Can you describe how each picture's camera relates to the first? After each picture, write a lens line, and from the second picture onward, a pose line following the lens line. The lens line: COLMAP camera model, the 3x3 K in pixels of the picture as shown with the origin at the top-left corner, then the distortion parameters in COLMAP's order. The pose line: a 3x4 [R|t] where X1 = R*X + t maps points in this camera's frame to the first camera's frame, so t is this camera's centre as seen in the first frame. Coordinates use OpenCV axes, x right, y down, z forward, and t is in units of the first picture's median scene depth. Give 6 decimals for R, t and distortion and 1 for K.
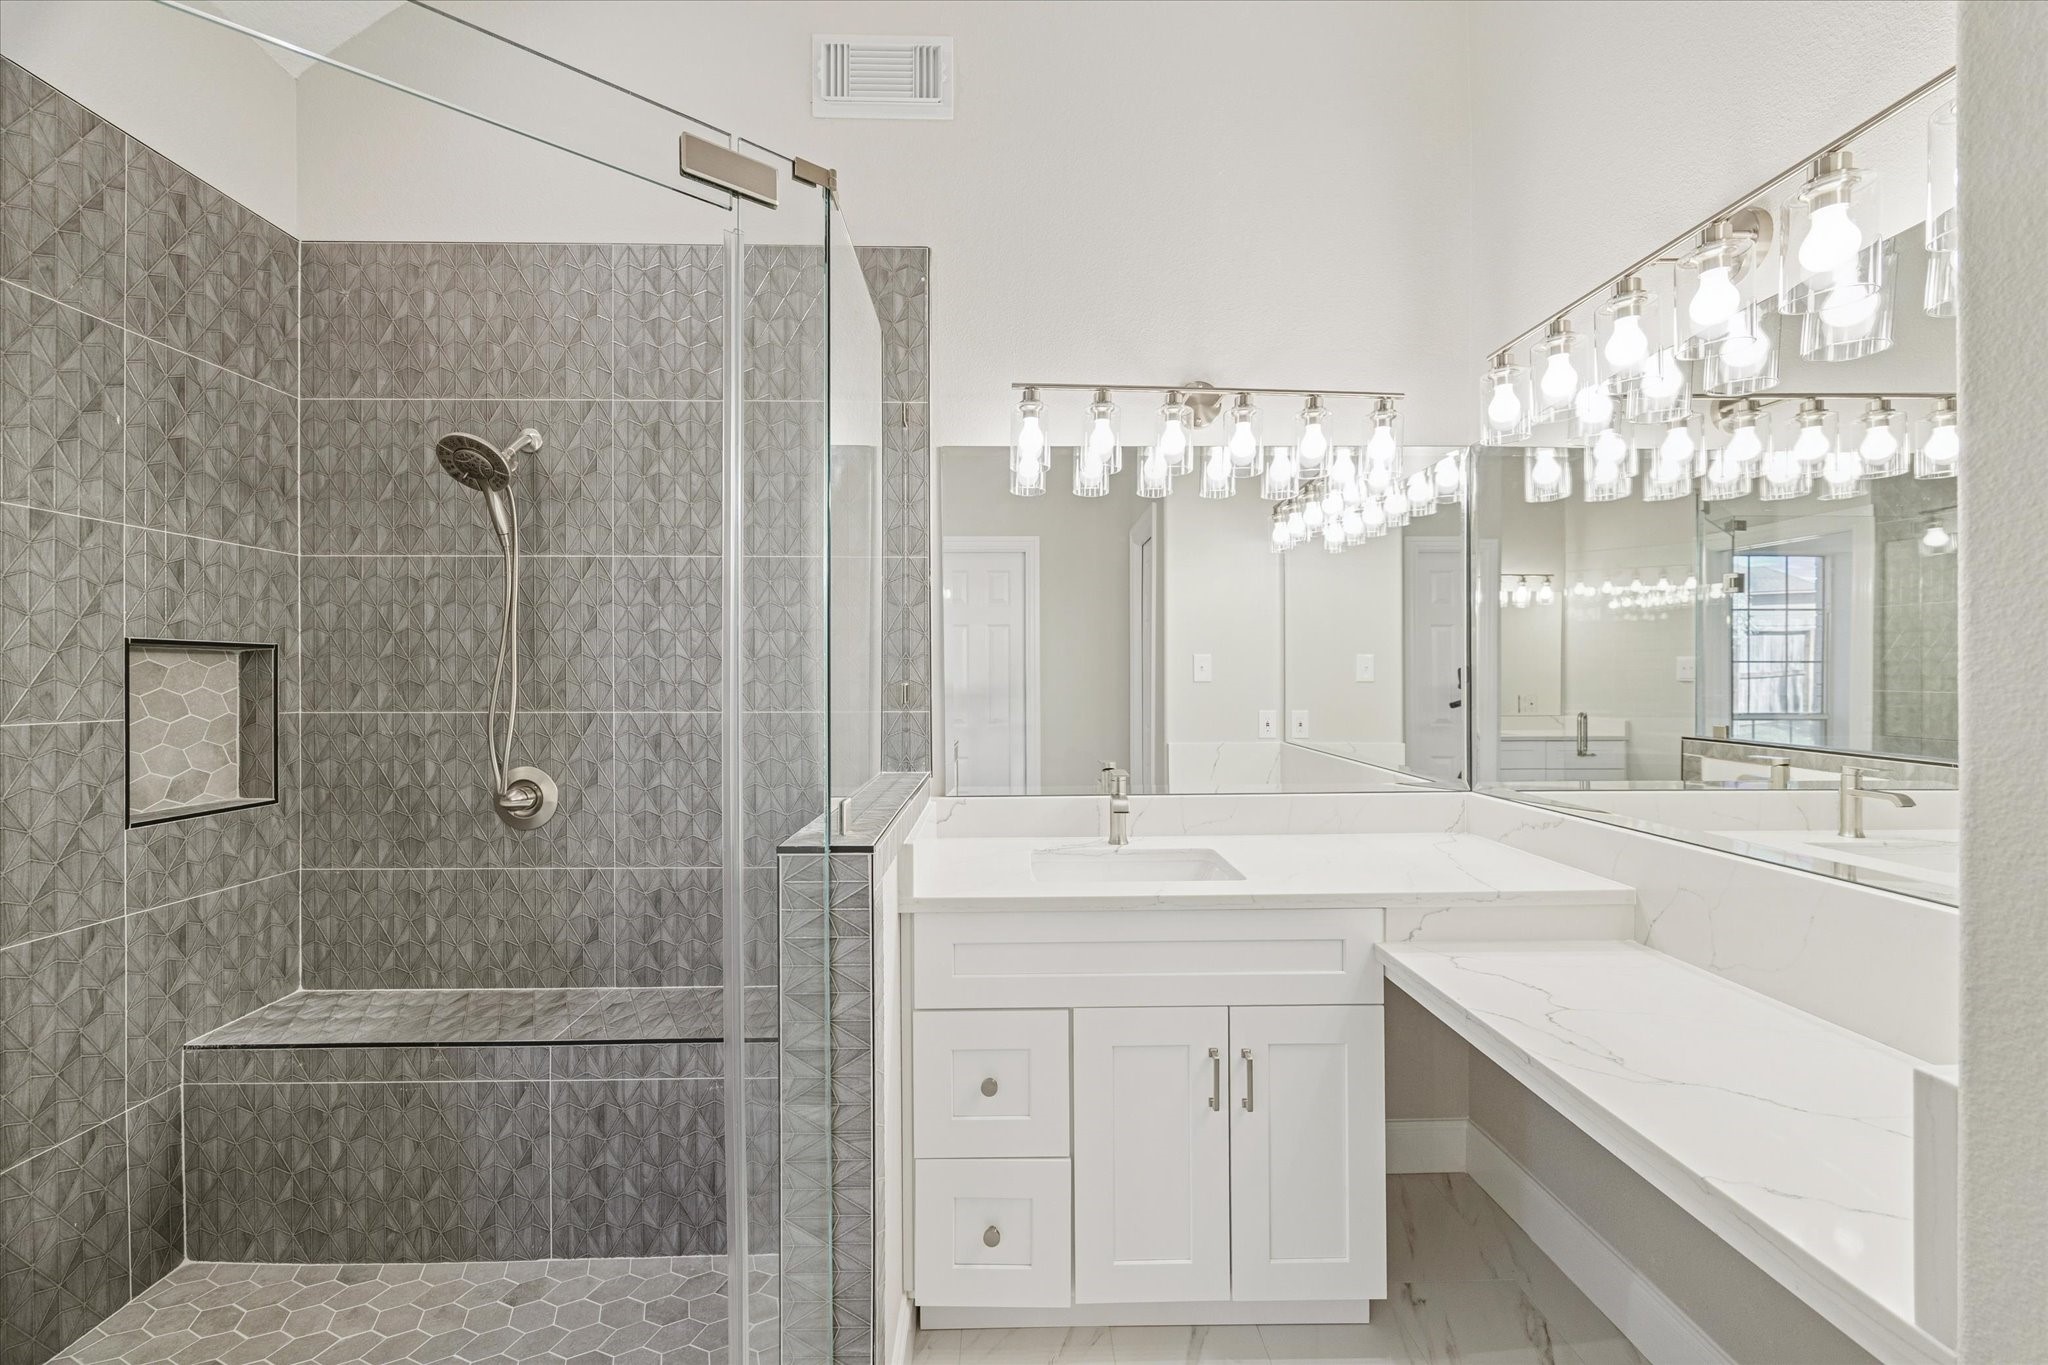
lens RADIAL K [[783.8, 0, 1026.1], [0, 783.8, 691.8], [0, 0, 1]] dist [-0.001945, -0.000674]
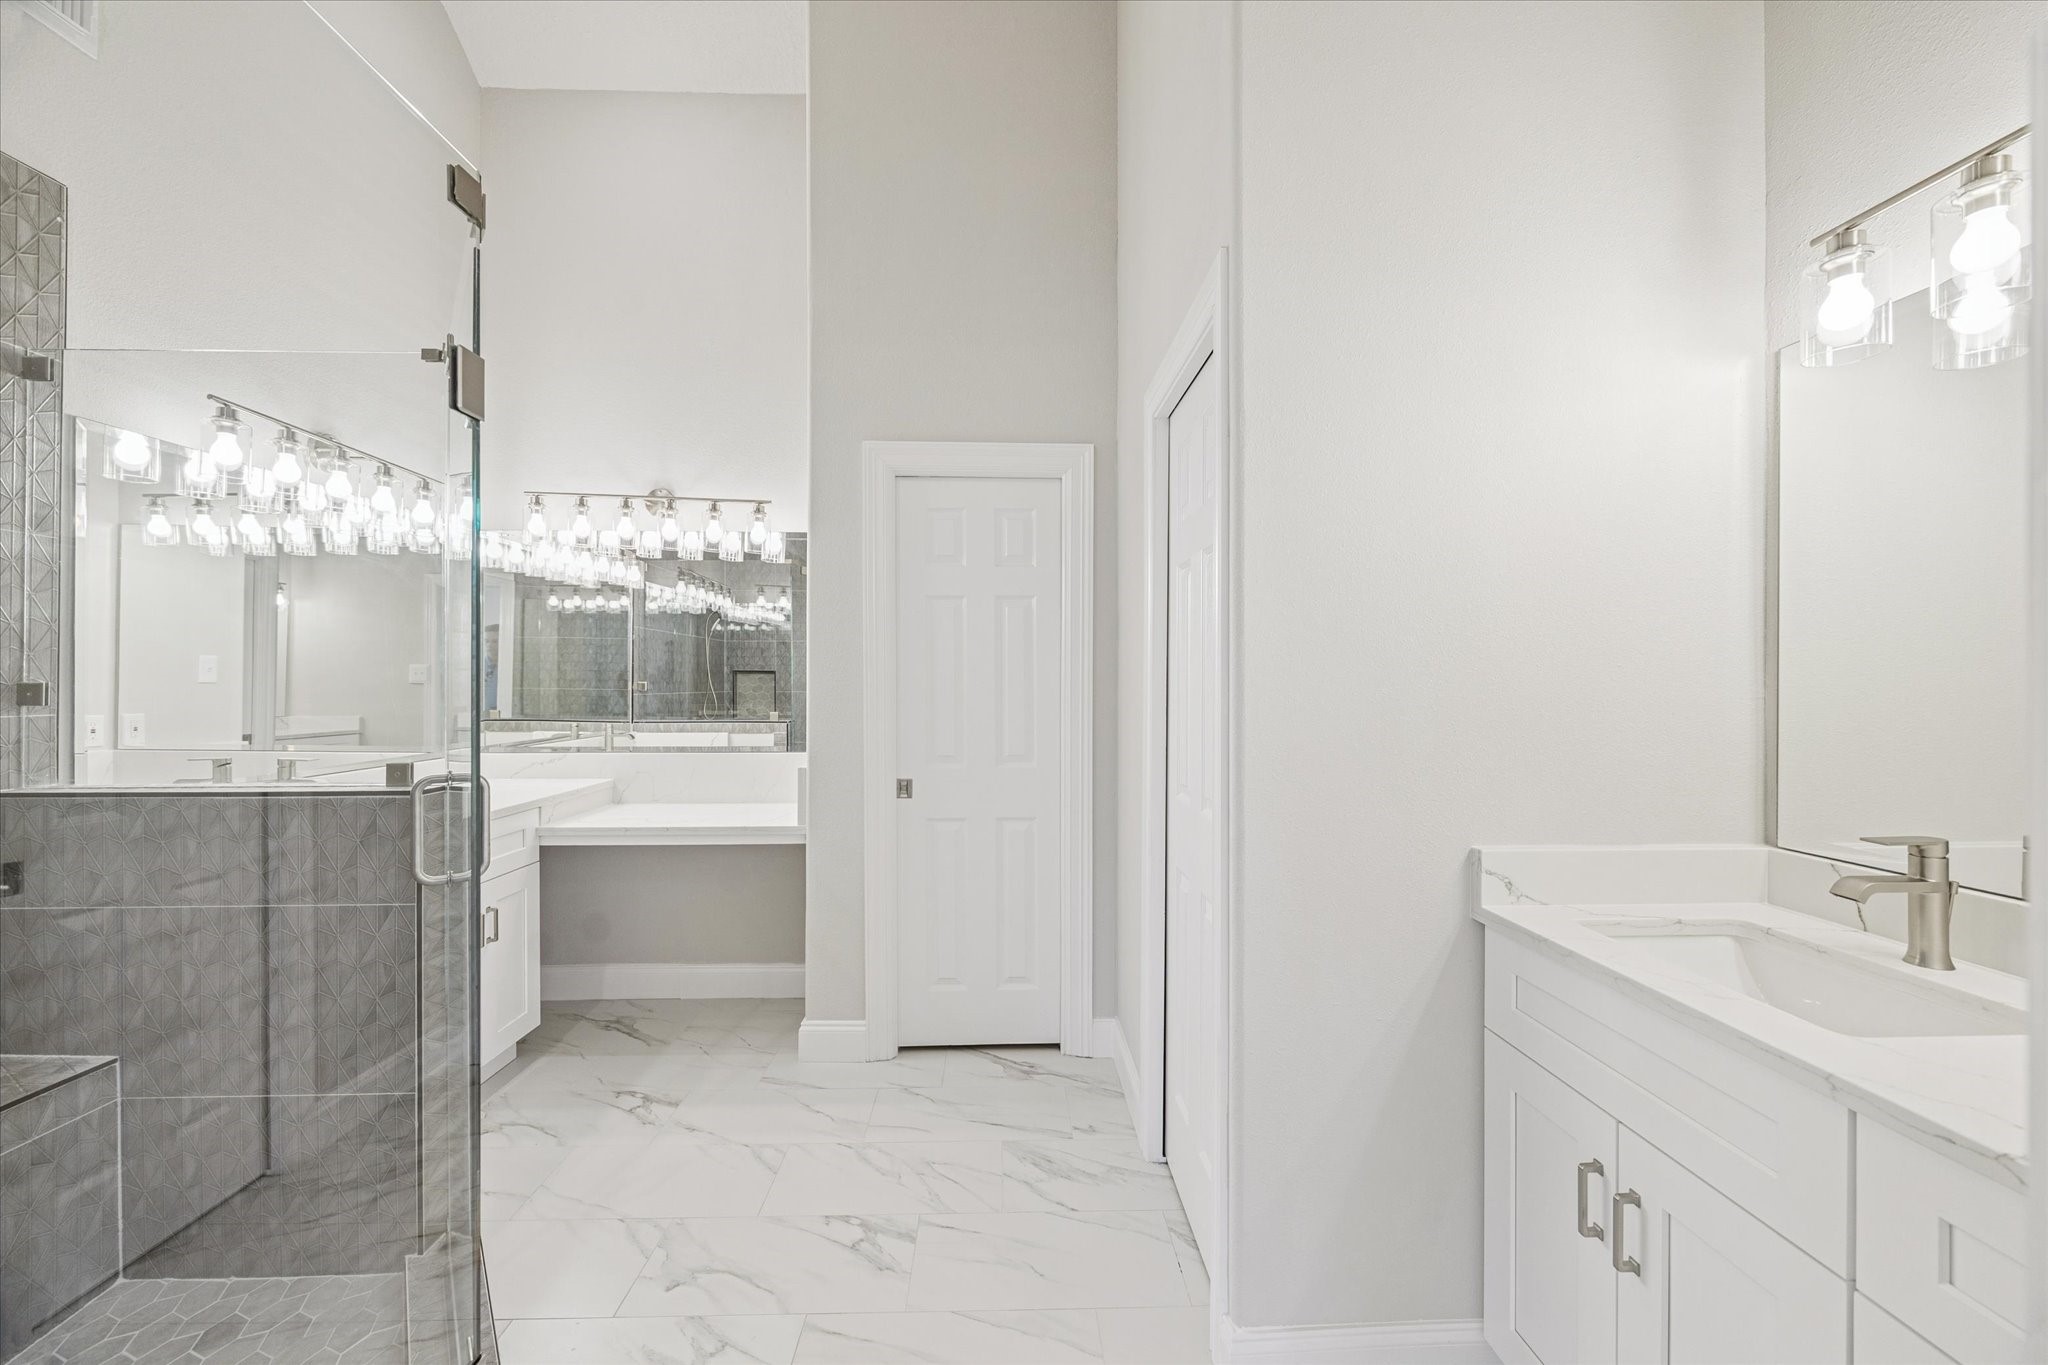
lens RADIAL K [[783.8, 0, 1026.1], [0, 783.8, 691.8], [0, 0, 1]] dist [-0.001945, -0.000674]
pose [[-0.015984, -0.008131, 0.999839, -0.589319], [0.017073, 0.999819, 0.008404, 0.008428], [-0.999726, 0.017205, -0.015842, -0.035980]]
